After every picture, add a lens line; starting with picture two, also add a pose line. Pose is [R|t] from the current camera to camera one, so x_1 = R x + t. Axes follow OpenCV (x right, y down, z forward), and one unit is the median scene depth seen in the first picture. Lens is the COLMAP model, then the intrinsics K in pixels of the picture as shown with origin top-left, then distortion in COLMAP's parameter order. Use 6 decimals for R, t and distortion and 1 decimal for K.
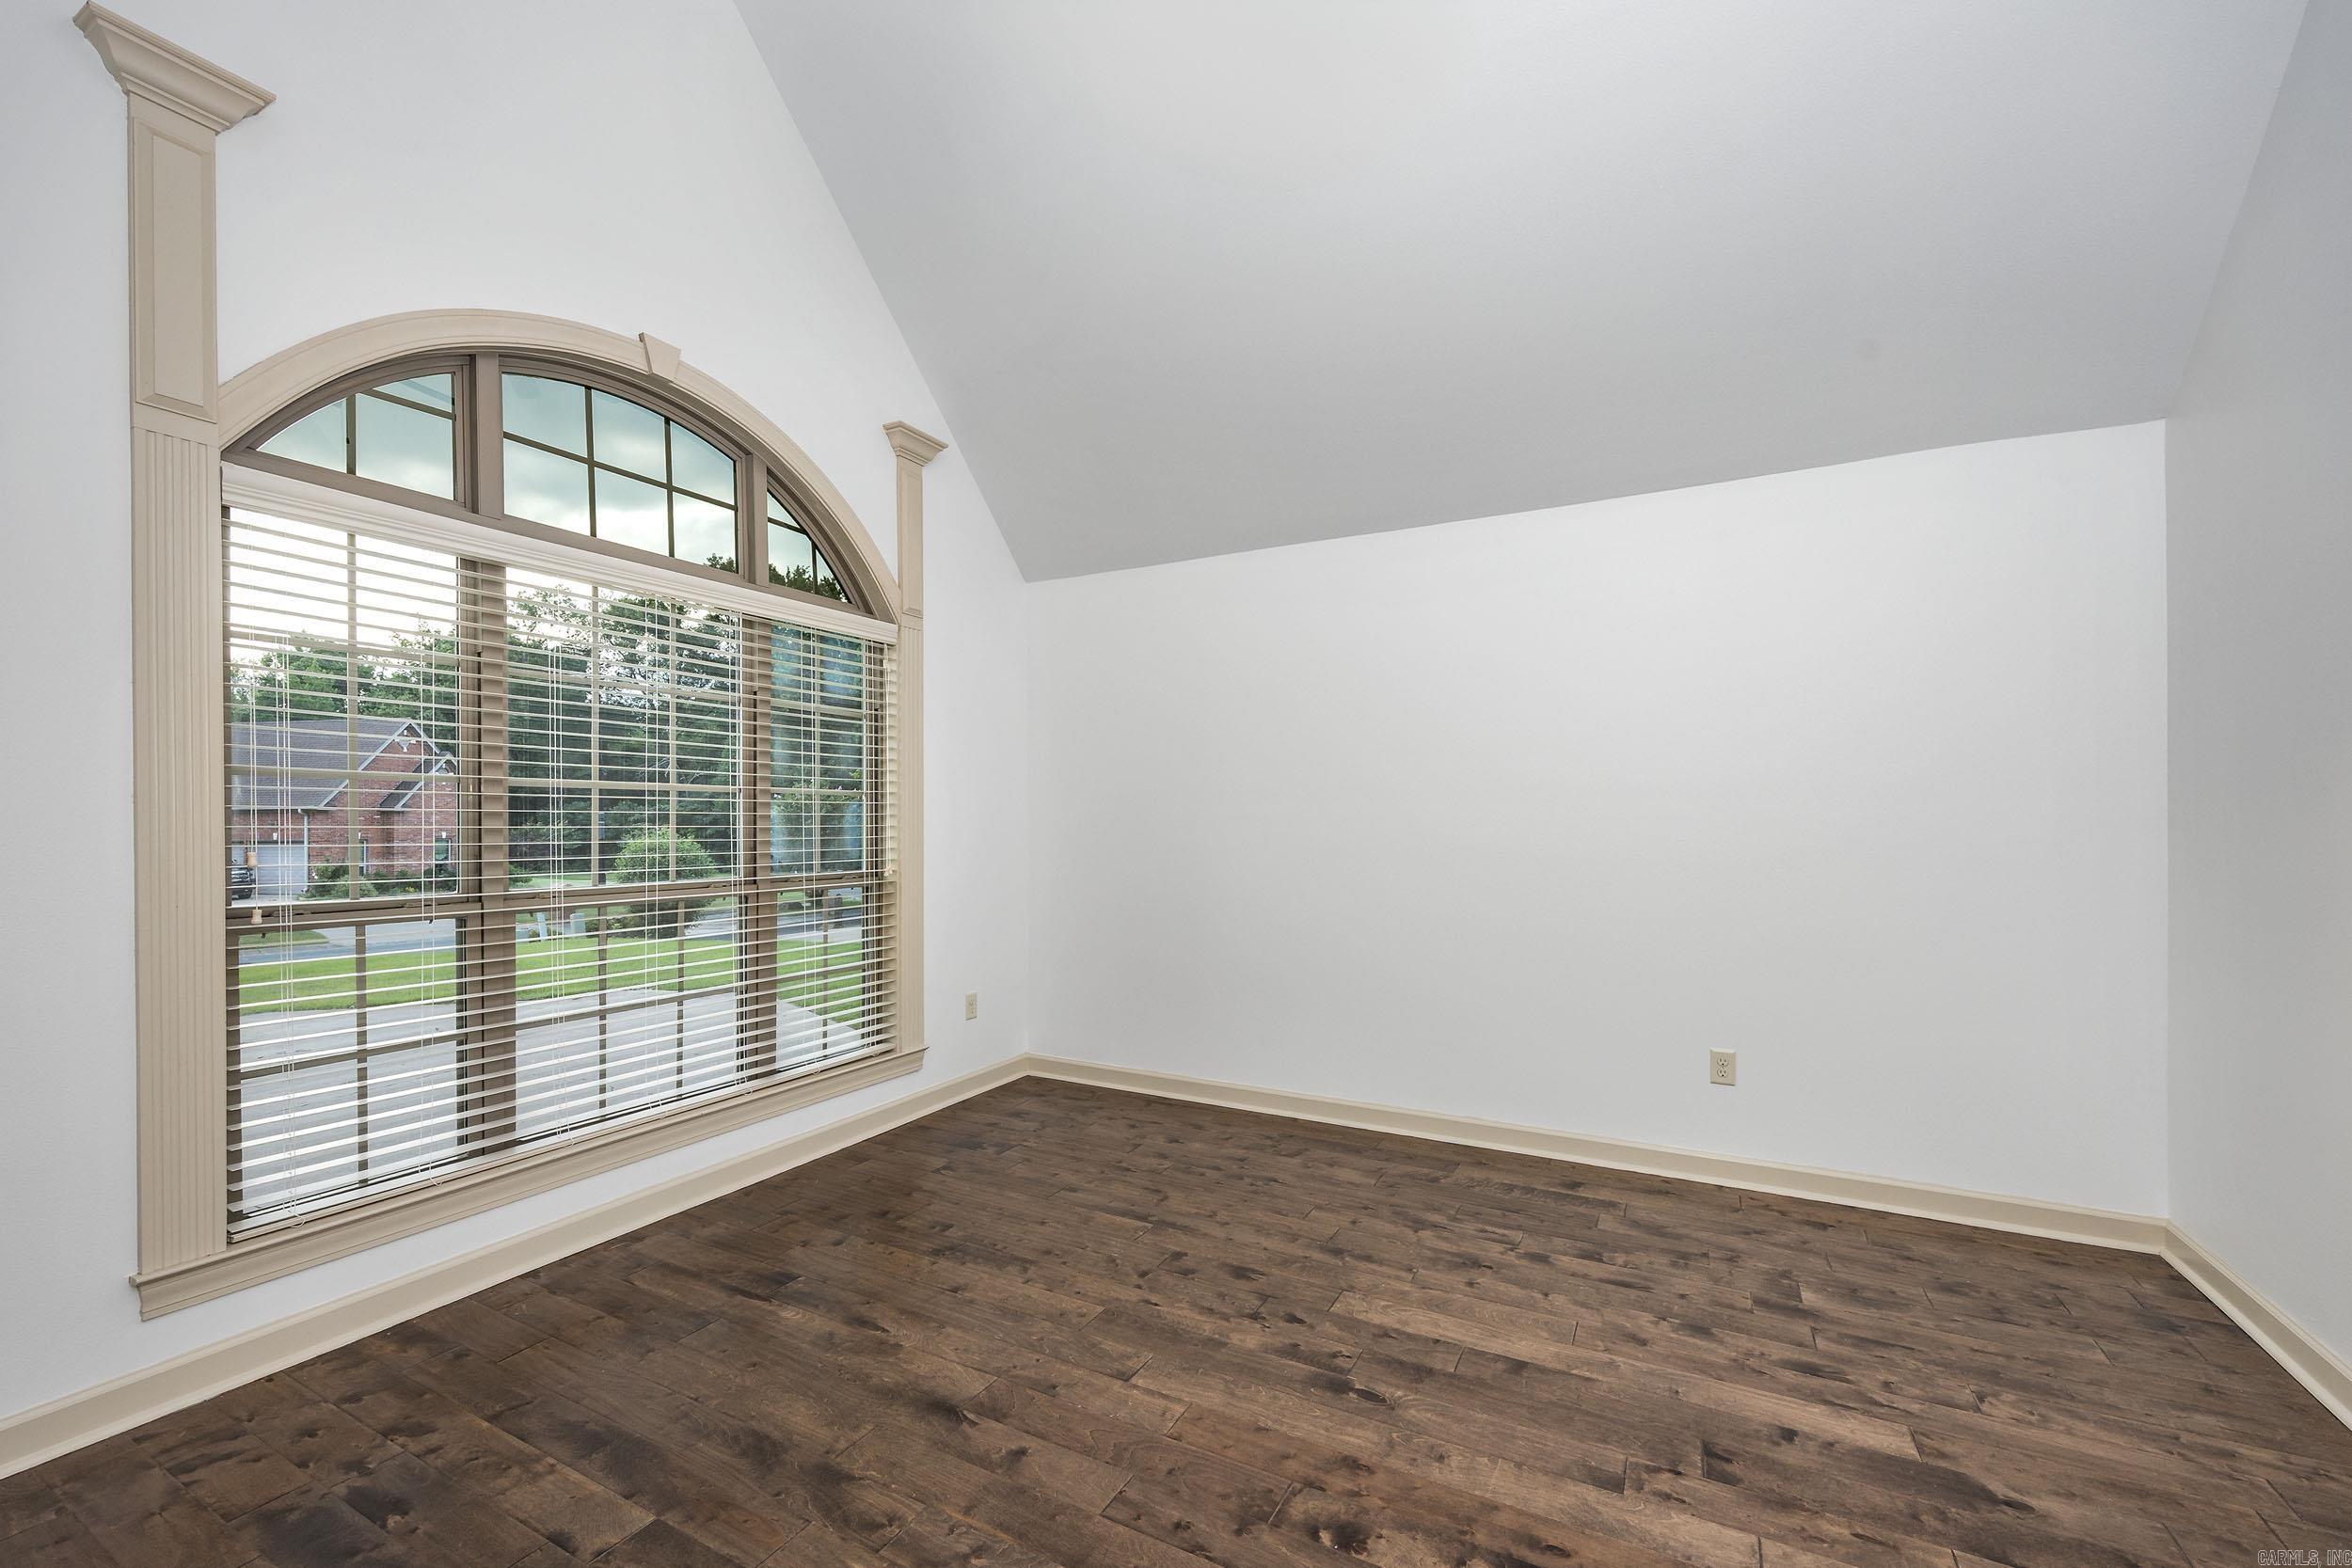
lens RADIAL K [[931.5, 0, 1169.1], [0, 931.5, 815.2], [0, 0, 1]] dist [-0.001357, -0.000261]
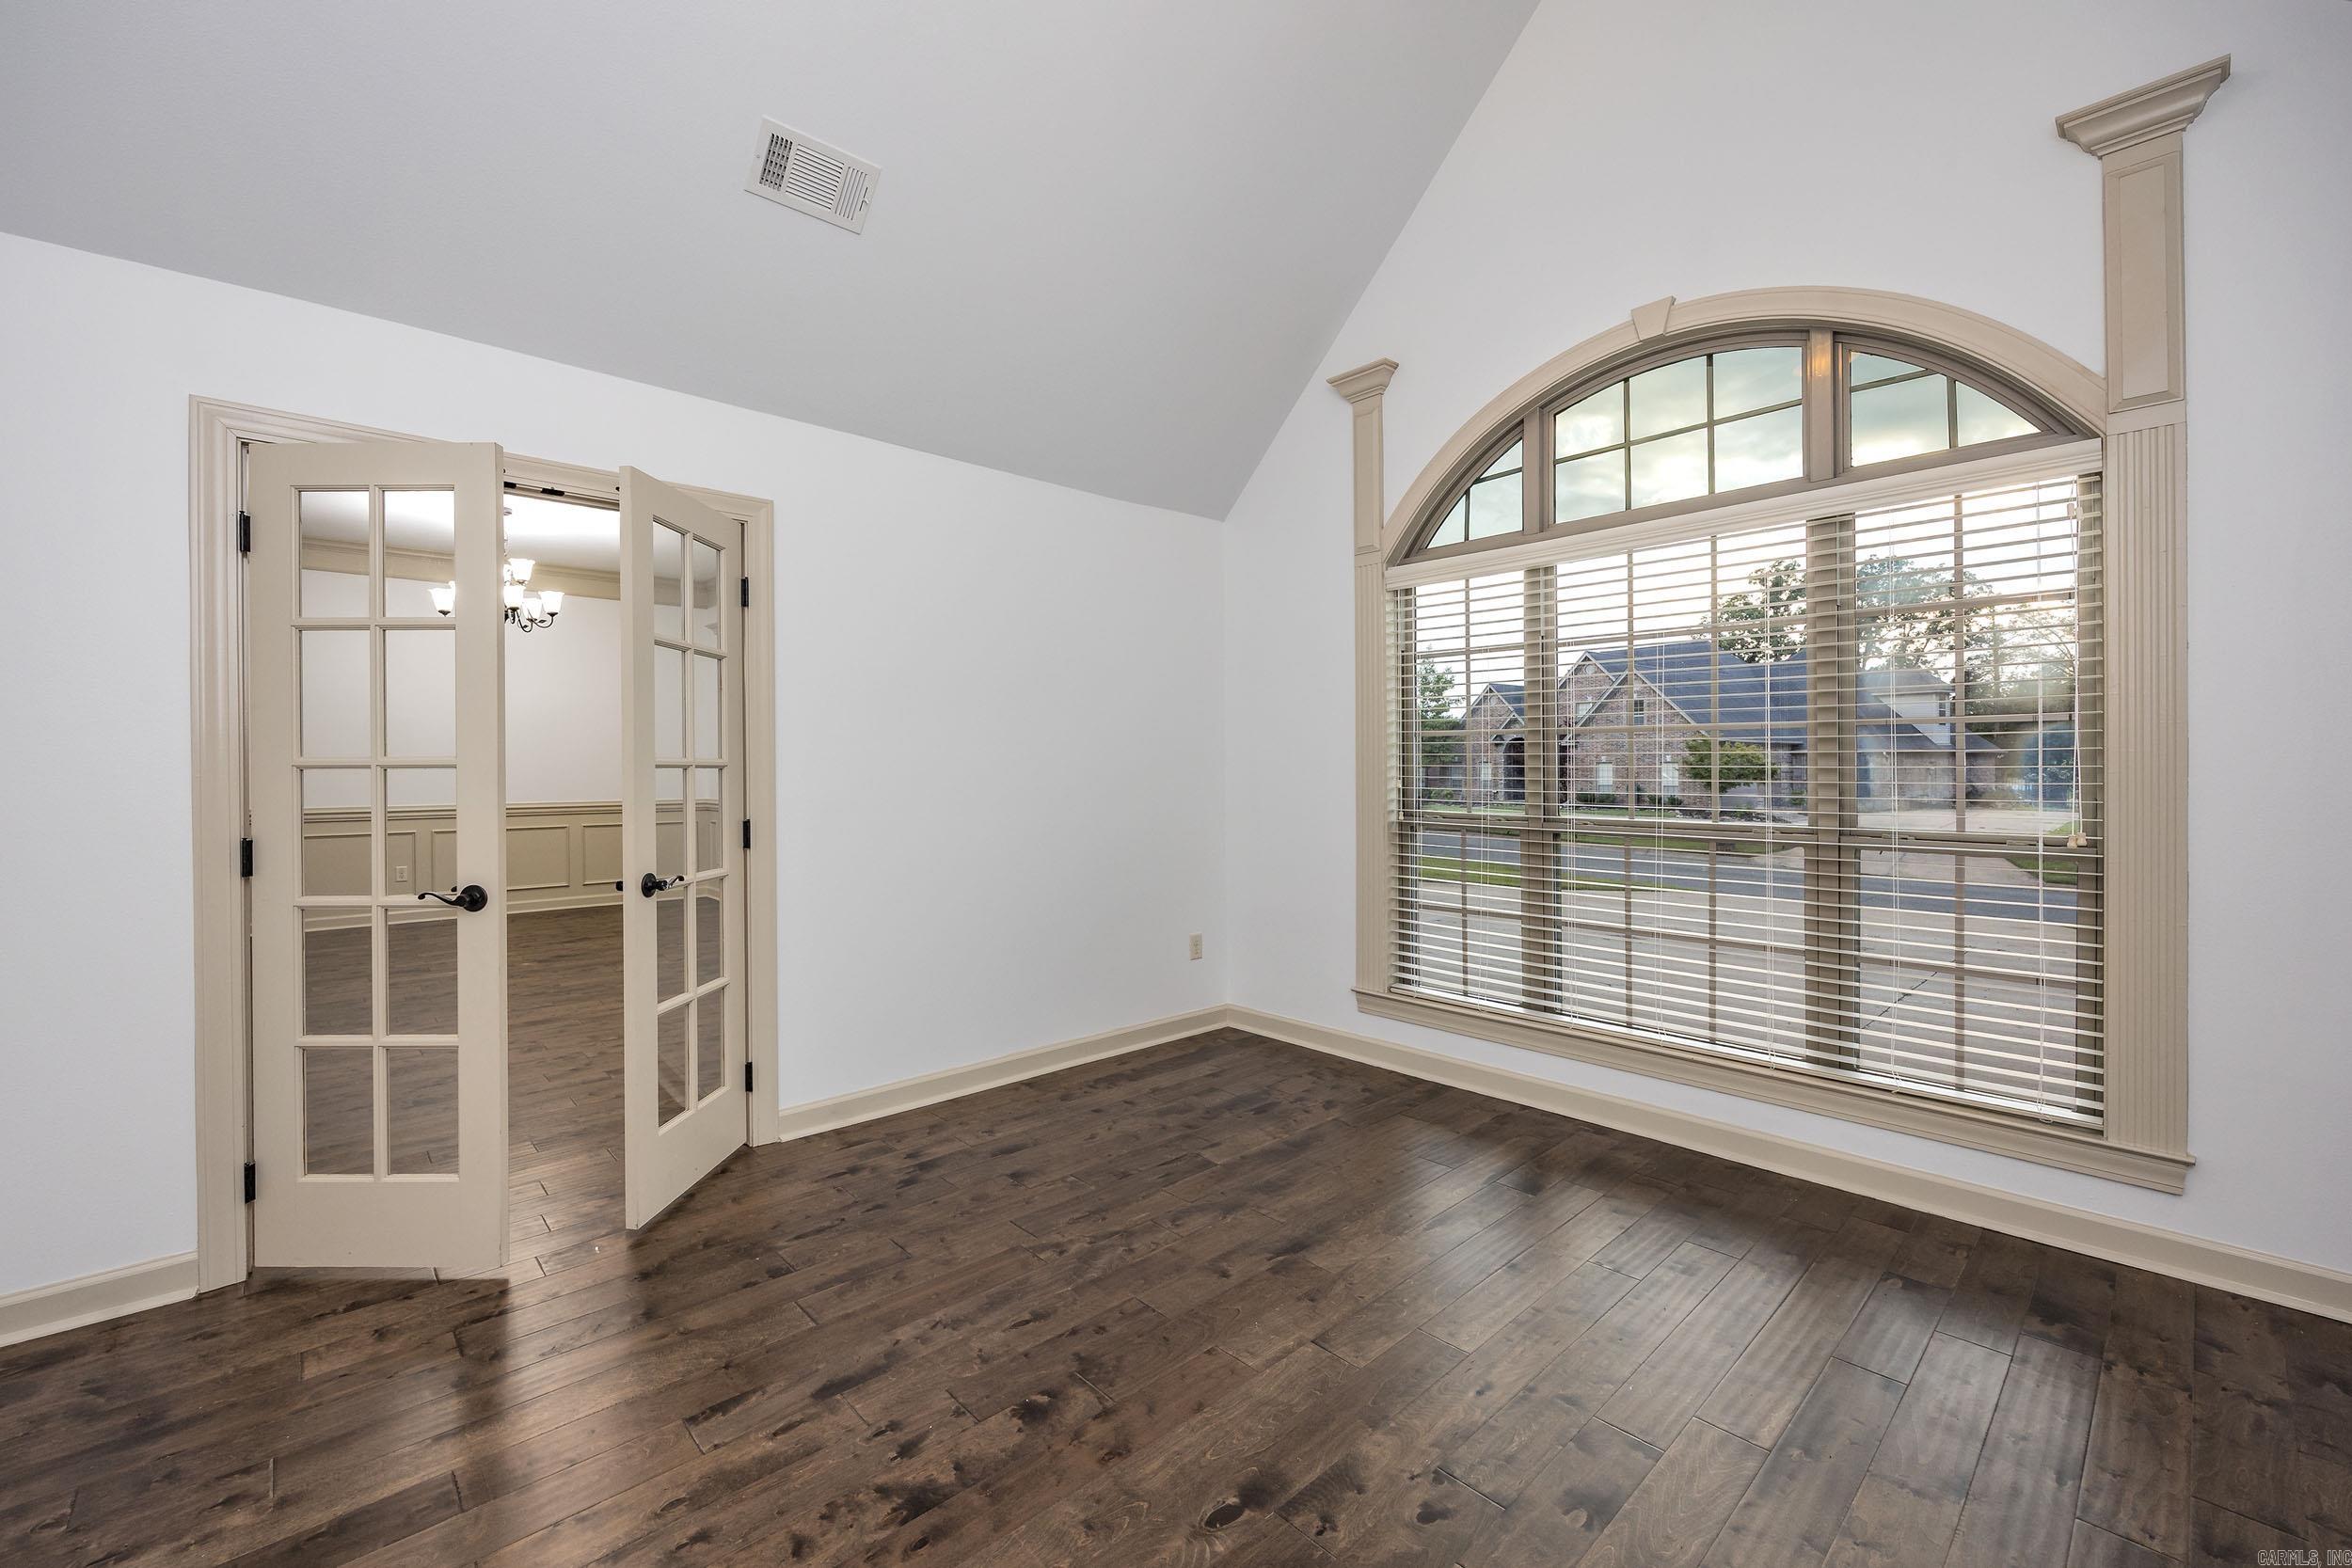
lens RADIAL K [[977.1, 0, 1176.0], [0, 977.1, 784.0], [0, 0, 1]] dist [-0.003146, -0.000453]
pose [[-0.303584, 0.021026, -0.952572, 0.898165], [0.008441, 0.999777, 0.019378, 0.005182], [0.952767, -0.002158, -0.303694, 1.106412]]
